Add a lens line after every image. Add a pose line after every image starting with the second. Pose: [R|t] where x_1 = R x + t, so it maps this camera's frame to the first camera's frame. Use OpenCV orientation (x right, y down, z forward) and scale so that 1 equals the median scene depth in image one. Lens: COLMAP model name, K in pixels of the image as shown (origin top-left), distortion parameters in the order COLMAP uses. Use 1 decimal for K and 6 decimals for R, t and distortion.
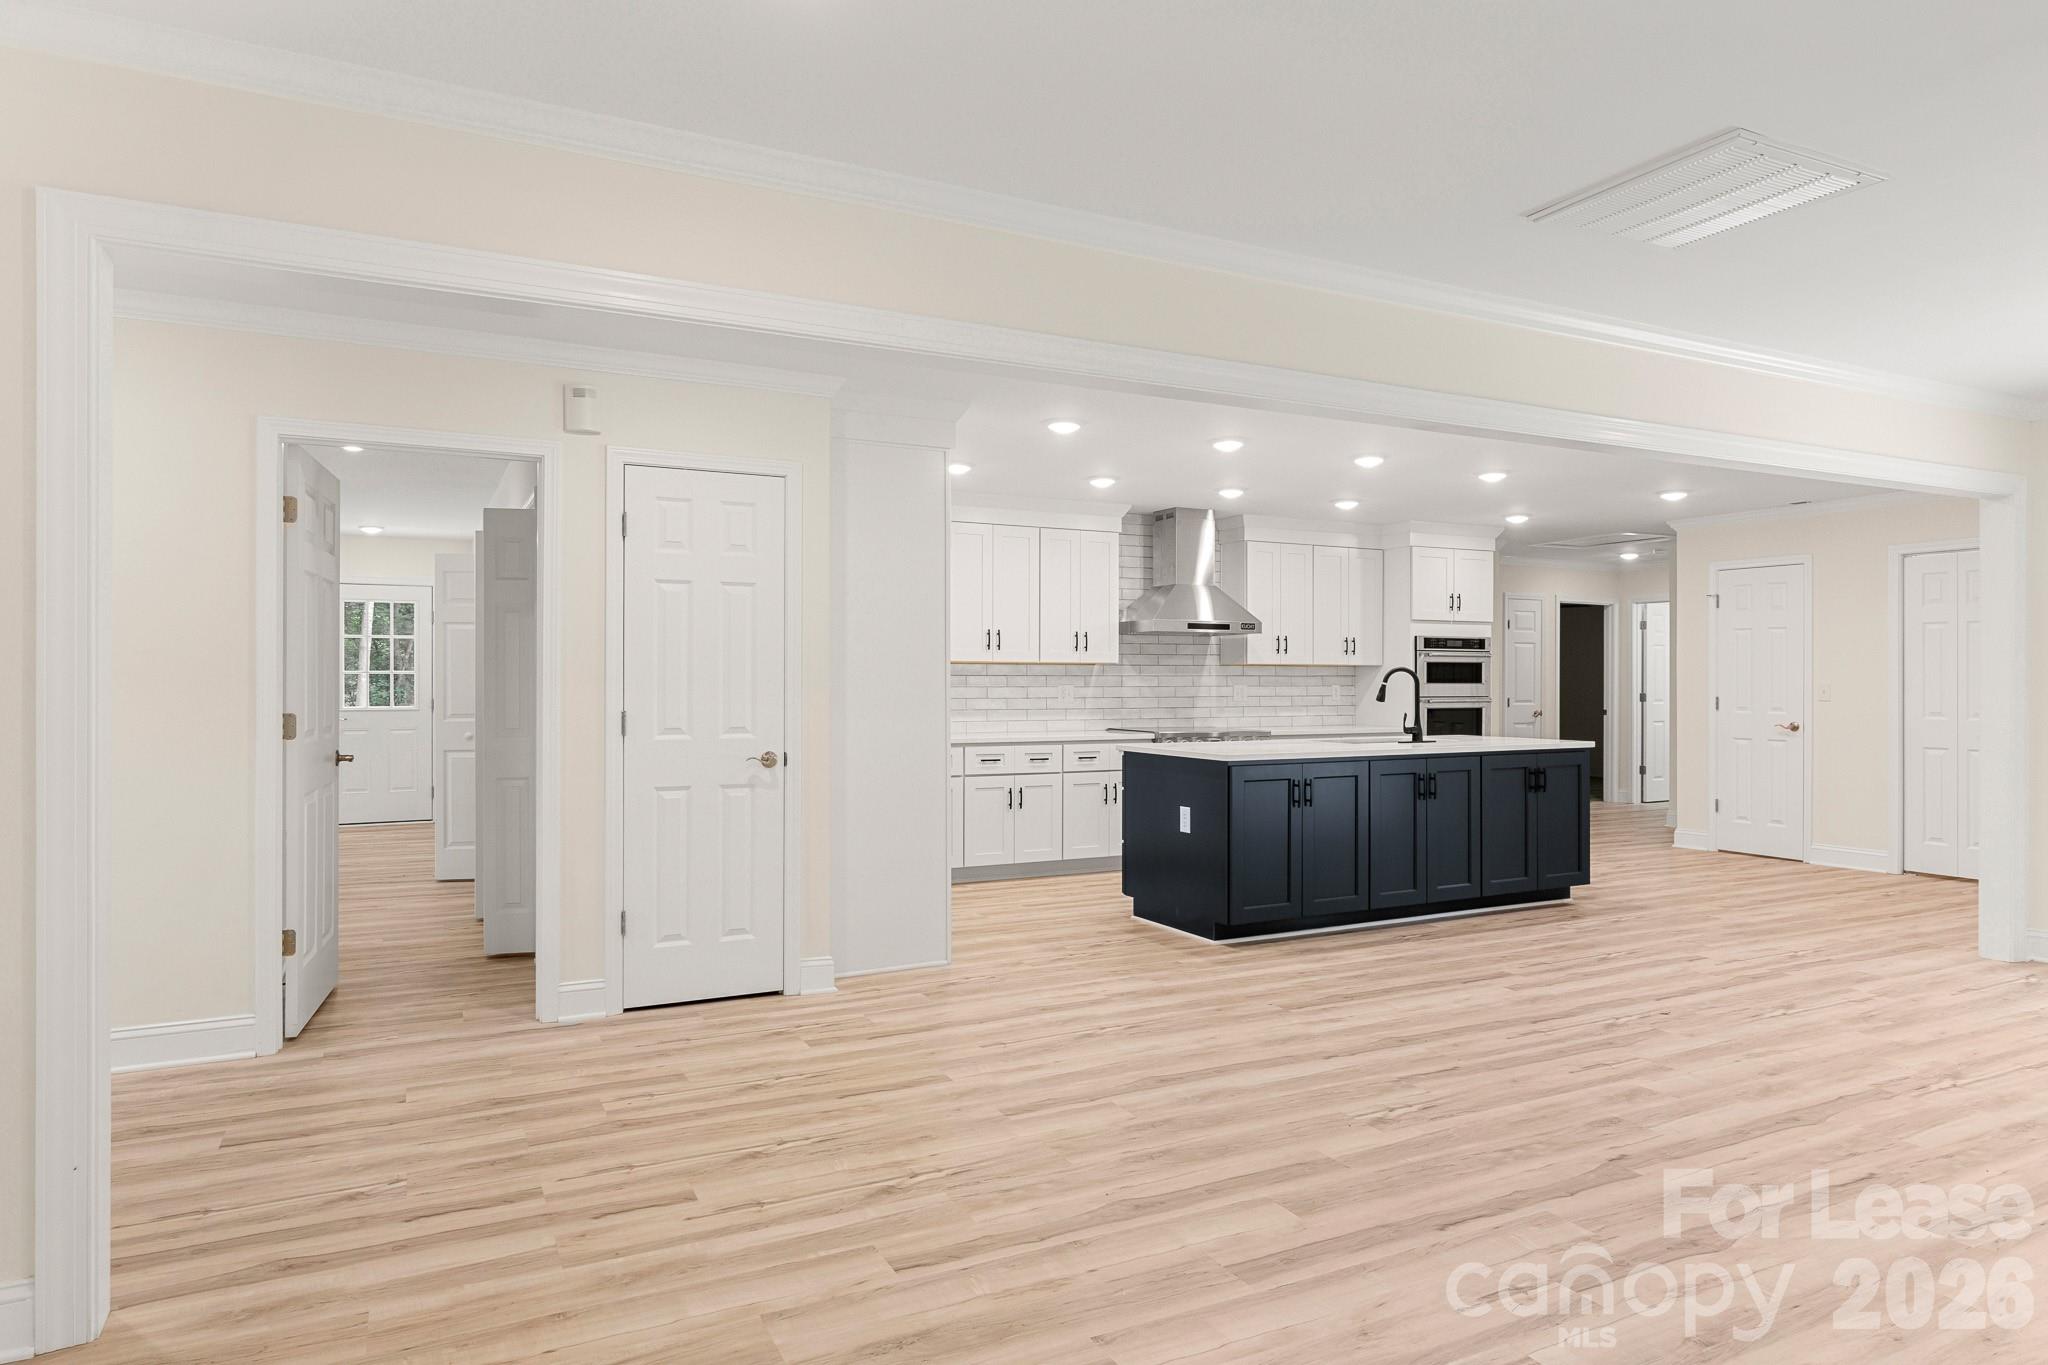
lens RADIAL K [[1220.7, 0, 1024.0], [0, 1220.7, 682.5], [0, 0, 1]] dist [-0.000245, 0.000066]
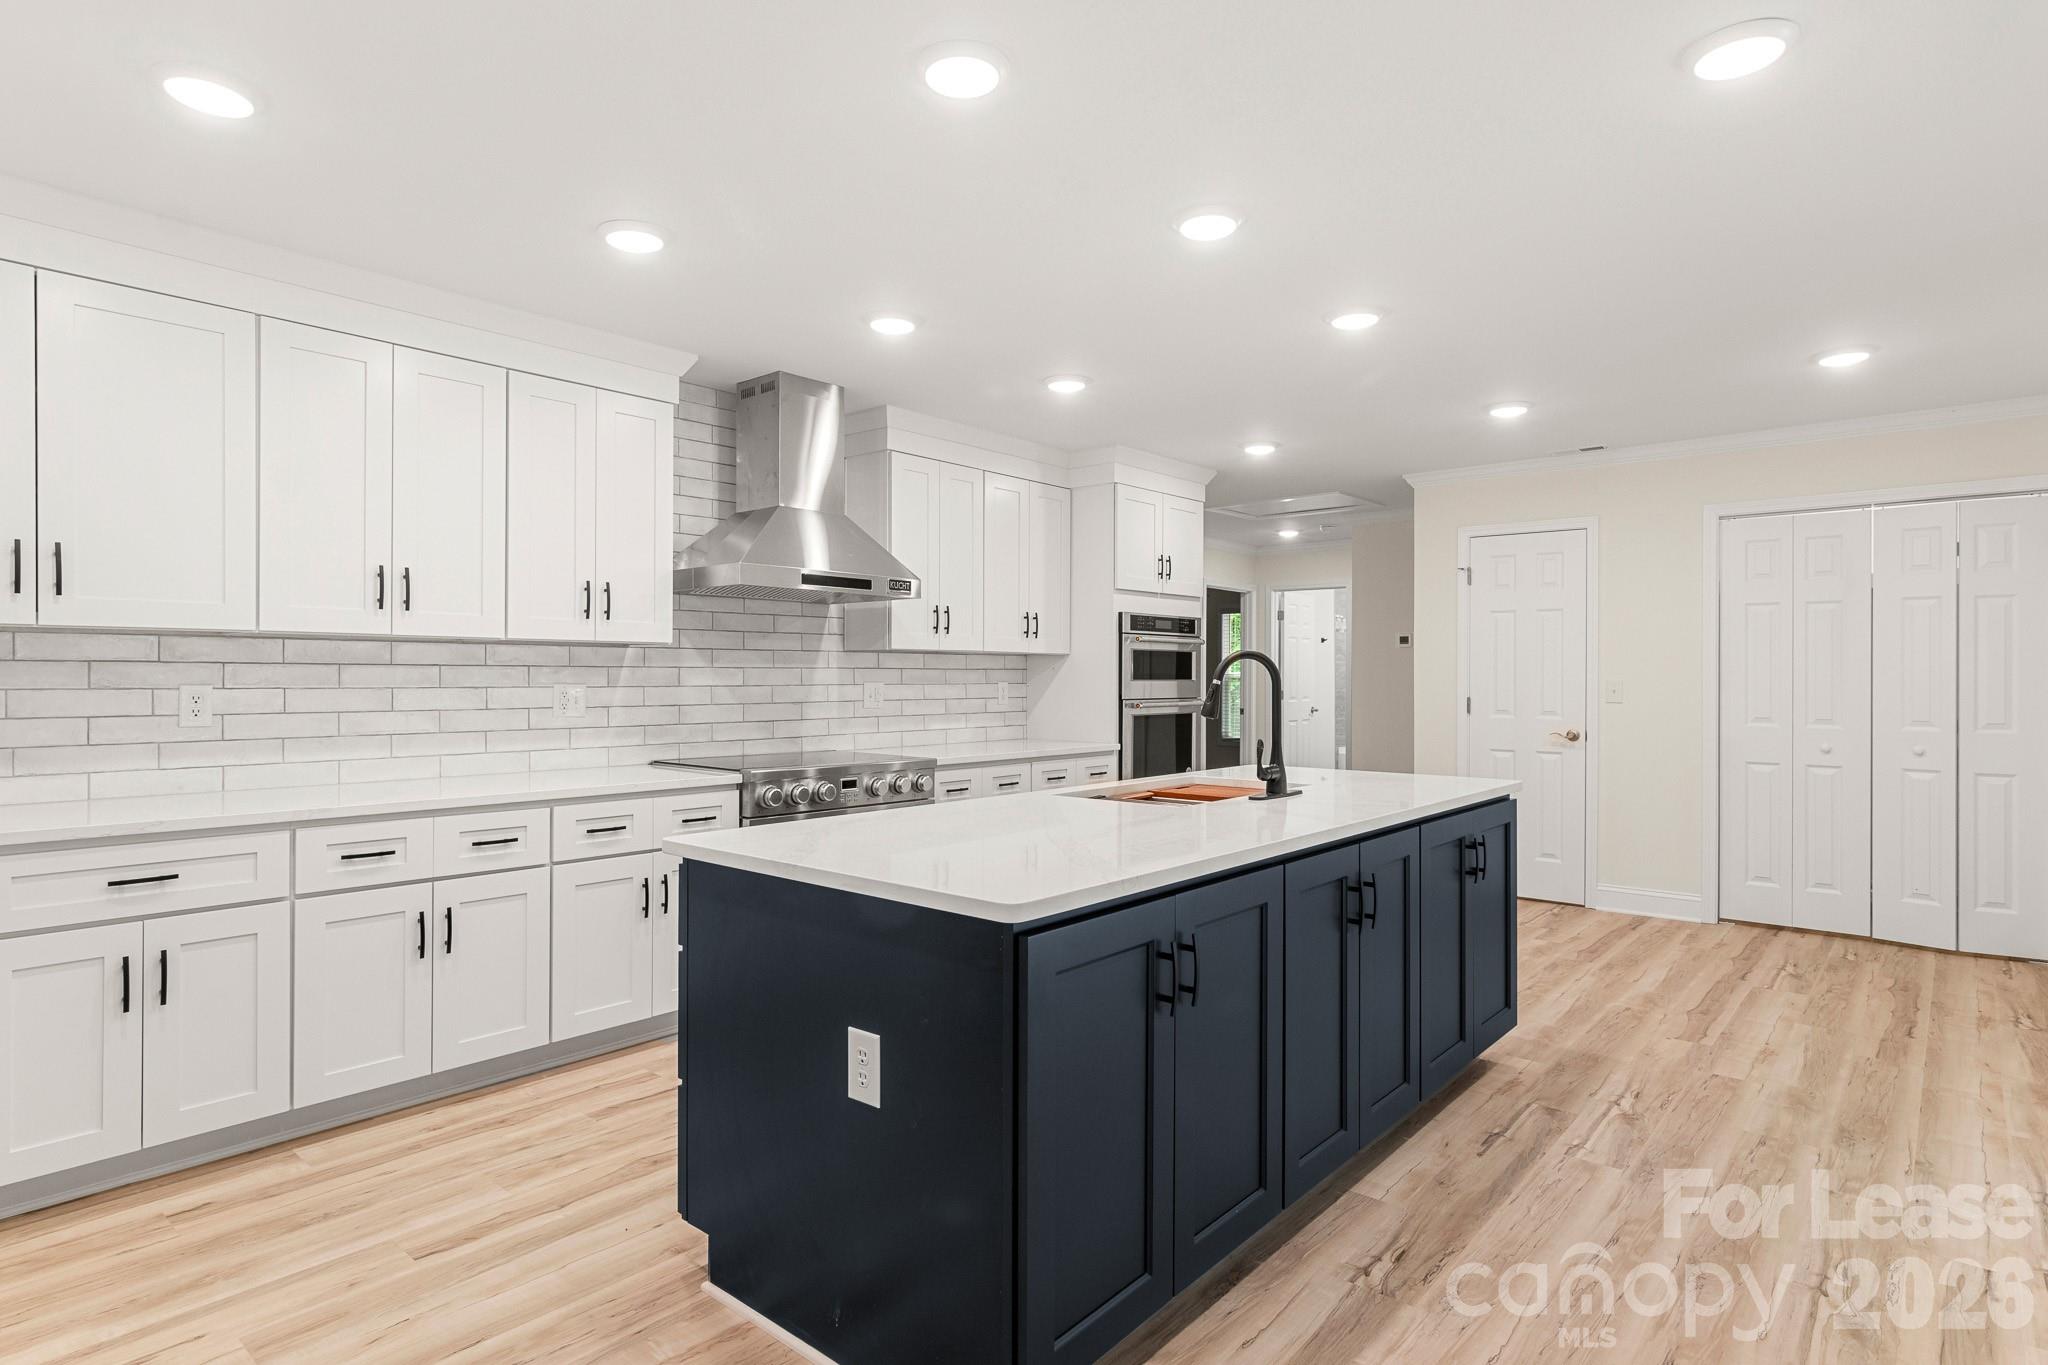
lens RADIAL K [[1071.8, 0, 1027.9], [0, 1071.8, 674.9], [0, 0, 1]] dist [0.000242, 0.000209]
pose [[0.923288, 0.001788, 0.384105, 0.038290], [-0.001077, 0.999997, -0.002068, -0.001014], [-0.384107, 0.001495, 0.923287, 0.474119]]
